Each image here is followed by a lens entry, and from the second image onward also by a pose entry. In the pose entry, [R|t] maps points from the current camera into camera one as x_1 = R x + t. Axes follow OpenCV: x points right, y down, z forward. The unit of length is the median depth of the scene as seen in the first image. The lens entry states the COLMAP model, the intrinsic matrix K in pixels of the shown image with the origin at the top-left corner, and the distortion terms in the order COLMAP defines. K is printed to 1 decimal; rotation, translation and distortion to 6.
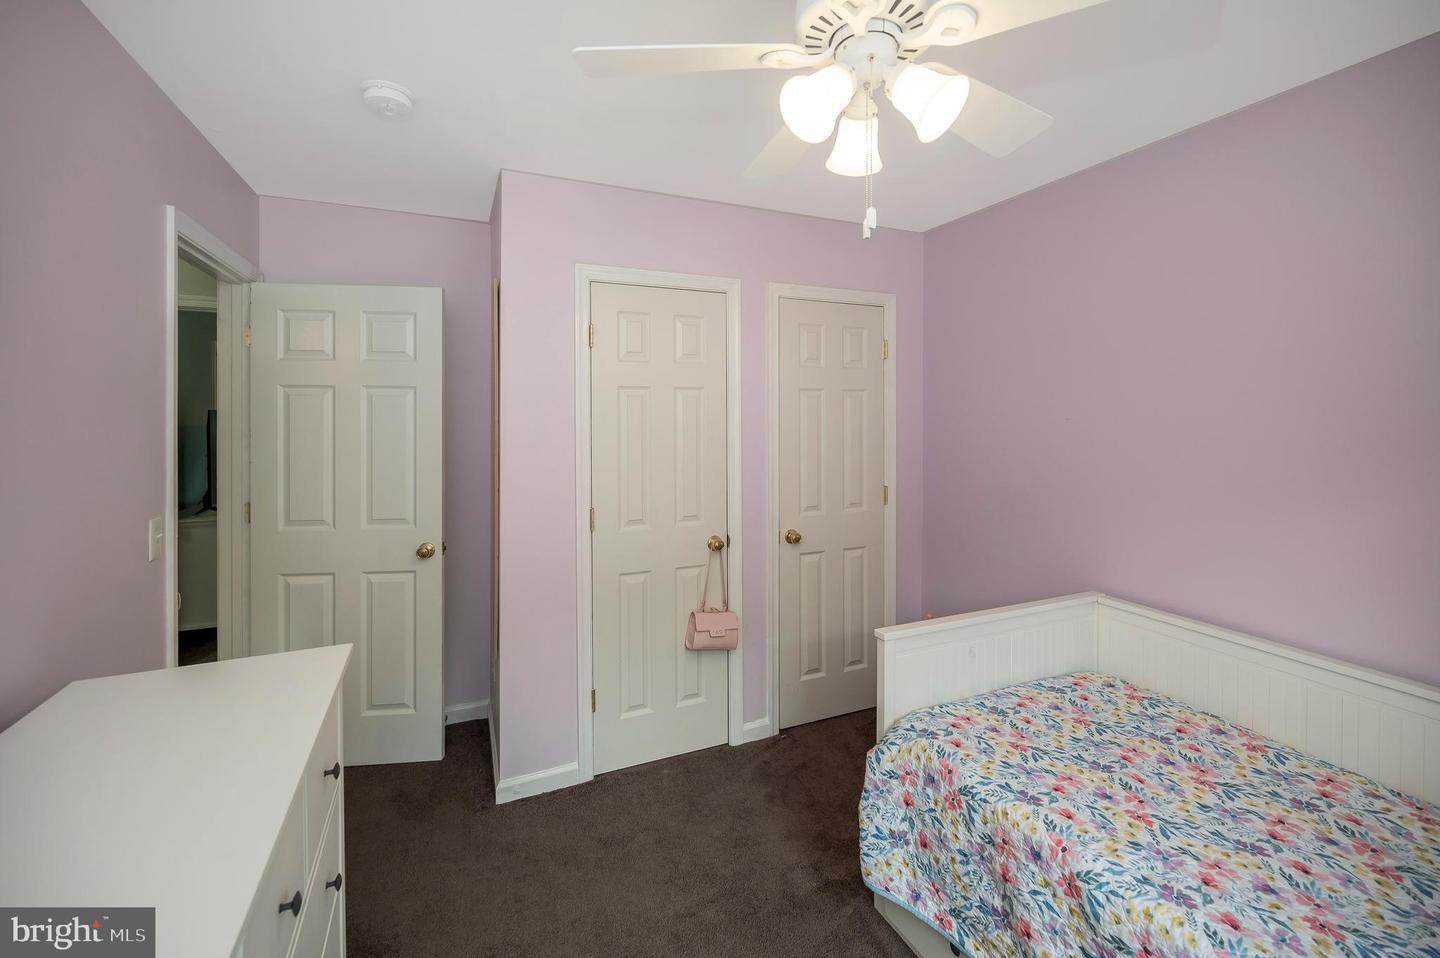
lens RADIAL K [[617.9, 0, 722.9], [0, 617.9, 416.8], [0, 0, 1]] dist [-0.002531, 0.000494]
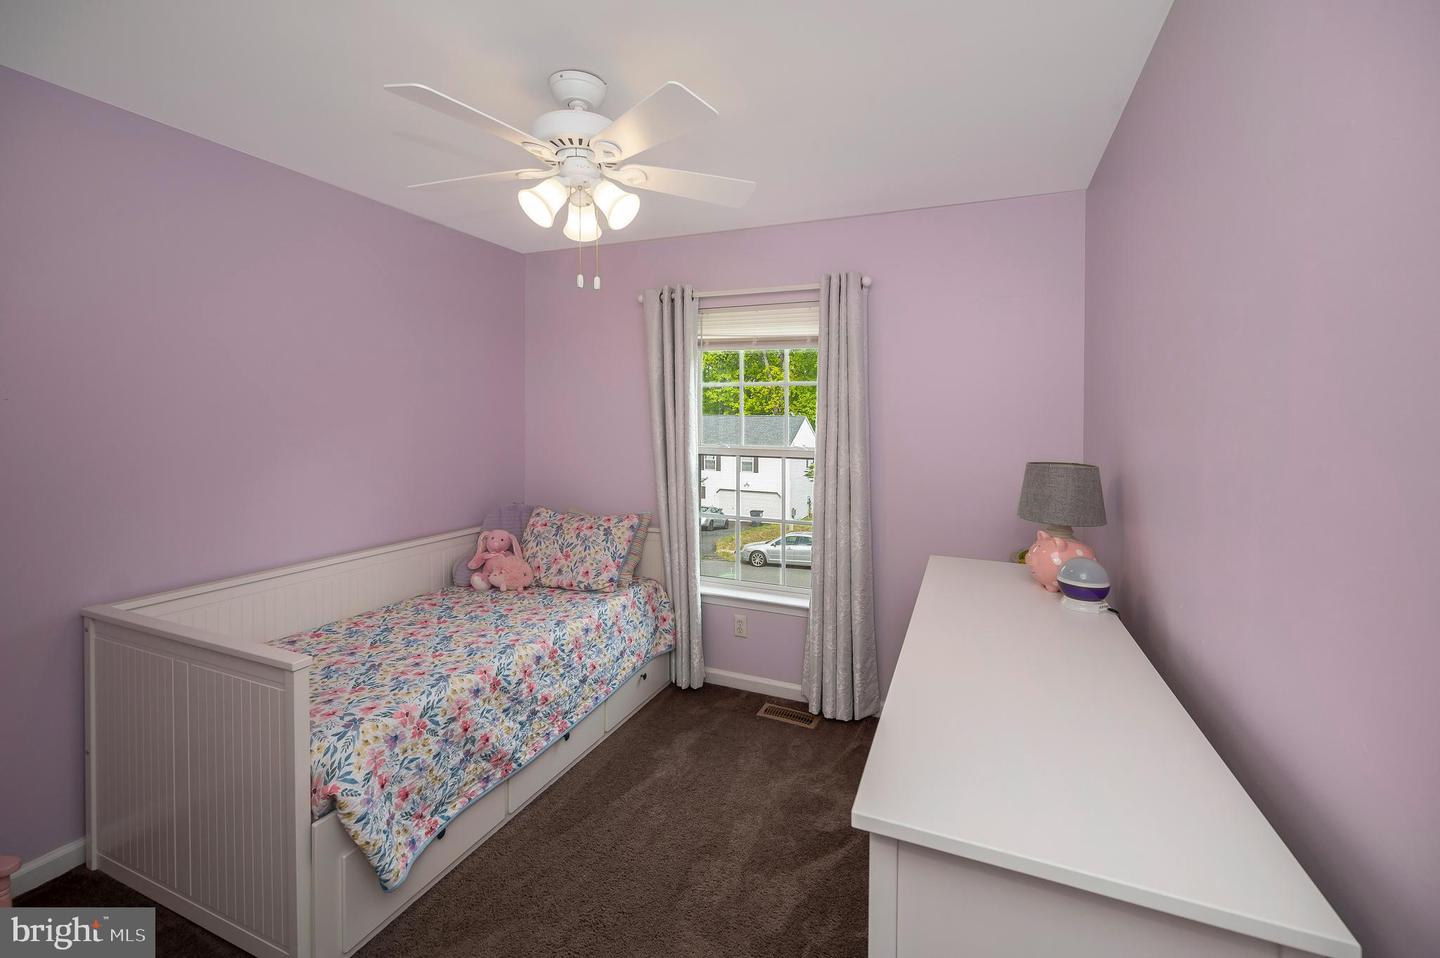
lens RADIAL K [[617.9, 0, 716.6], [0, 617.9, 422.2], [0, 0, 1]] dist [-0.002531, 0.000494]
pose [[-0.689357, -0.003911, 0.724411, -0.885002], [-0.000284, 0.999987, 0.005129, 0.035965], [-0.724422, 0.003331, -0.689349, 1.440238]]
